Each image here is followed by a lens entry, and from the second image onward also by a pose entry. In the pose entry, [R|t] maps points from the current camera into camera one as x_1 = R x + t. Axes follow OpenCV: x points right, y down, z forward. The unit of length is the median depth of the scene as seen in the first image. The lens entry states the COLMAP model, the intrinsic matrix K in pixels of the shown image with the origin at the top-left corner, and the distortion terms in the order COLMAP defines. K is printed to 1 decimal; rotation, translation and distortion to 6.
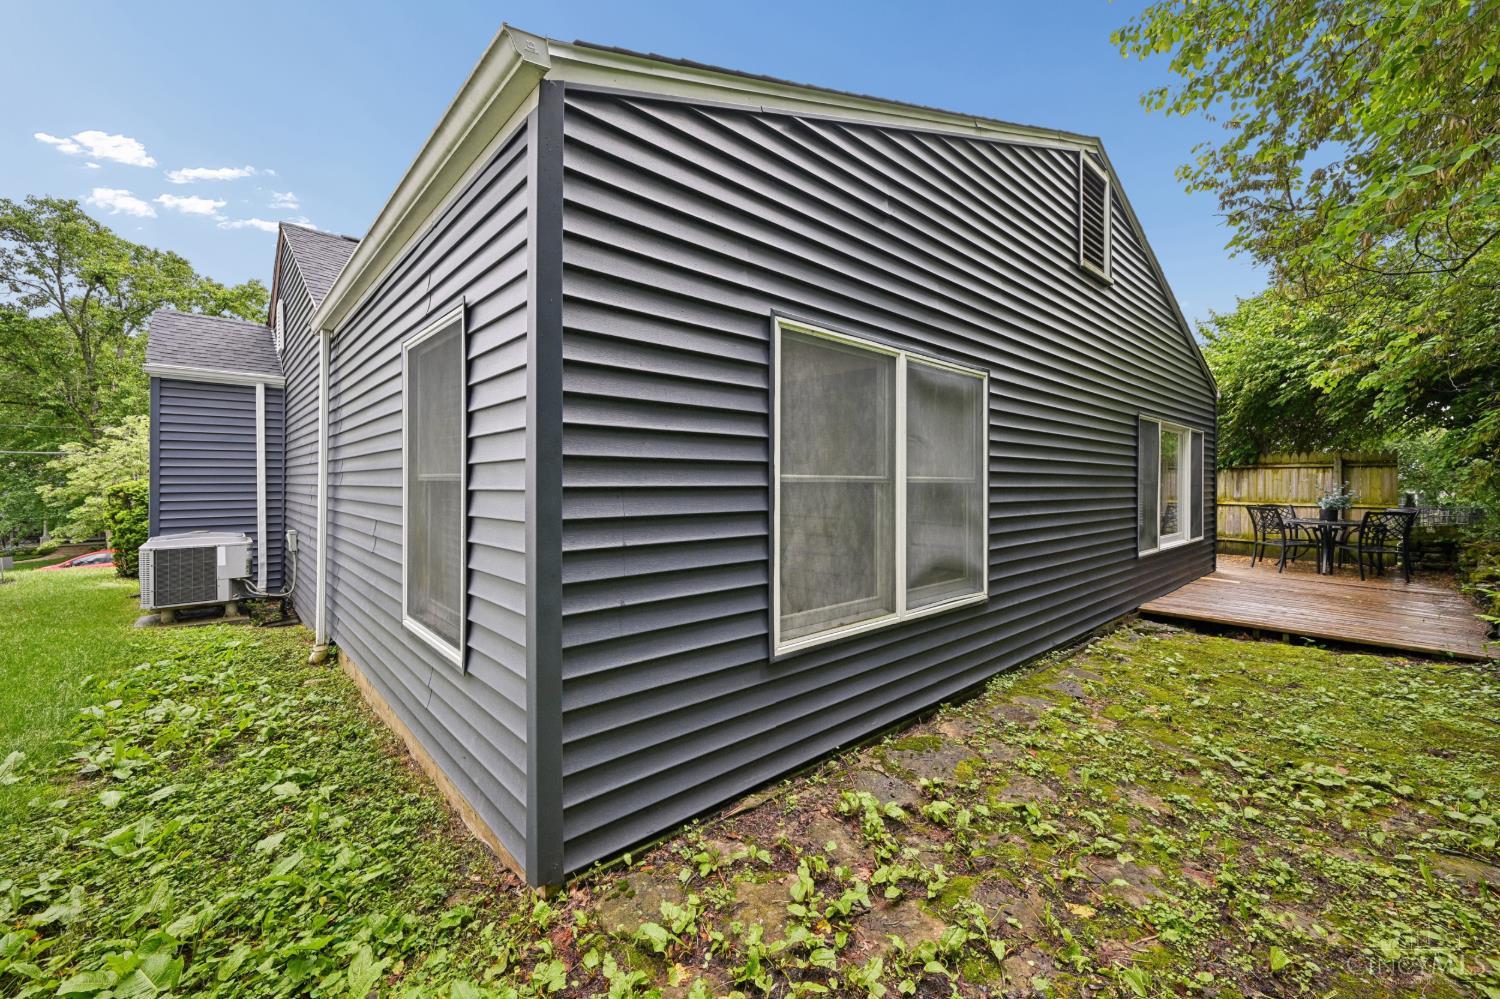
lens RADIAL K [[594.5, 0, 747.4], [0, 594.5, 488.6], [0, 0, 1]] dist [0.002325, 0.000067]
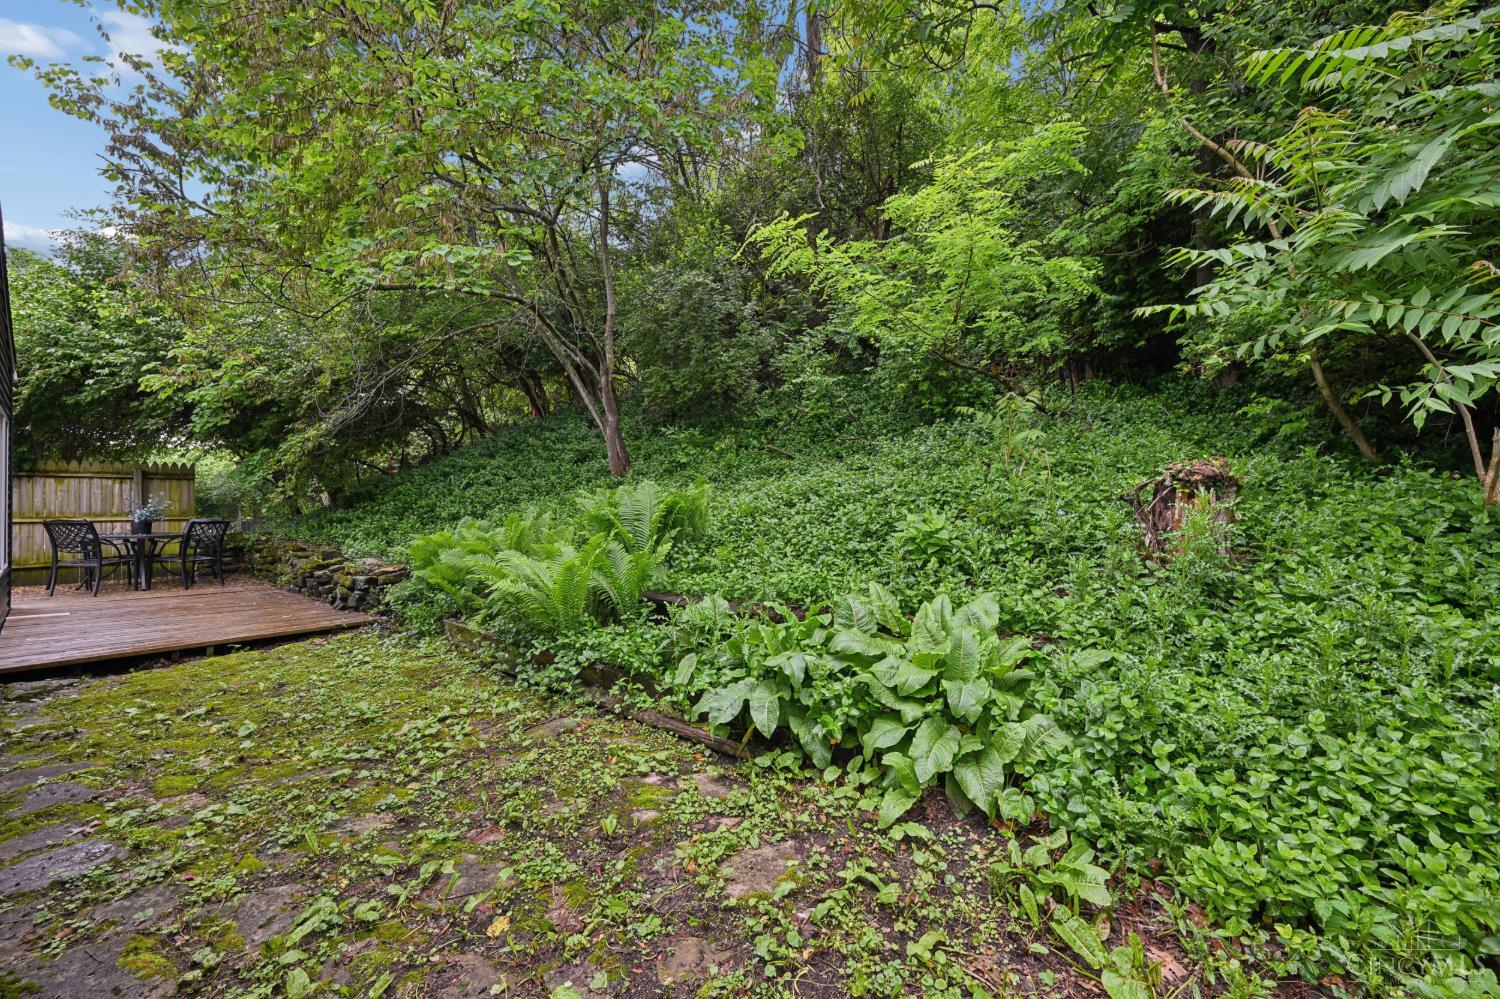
lens RADIAL K [[594.5, 0, 749.8], [0, 594.5, 502.0], [0, 0, 1]] dist [0.002325, 0.000067]
pose [[-0.122310, -0.000804, 0.992492, -0.081860], [0.012342, 0.999921, 0.002331, 0.012577], [-0.992415, 0.012534, -0.122290, 0.150652]]
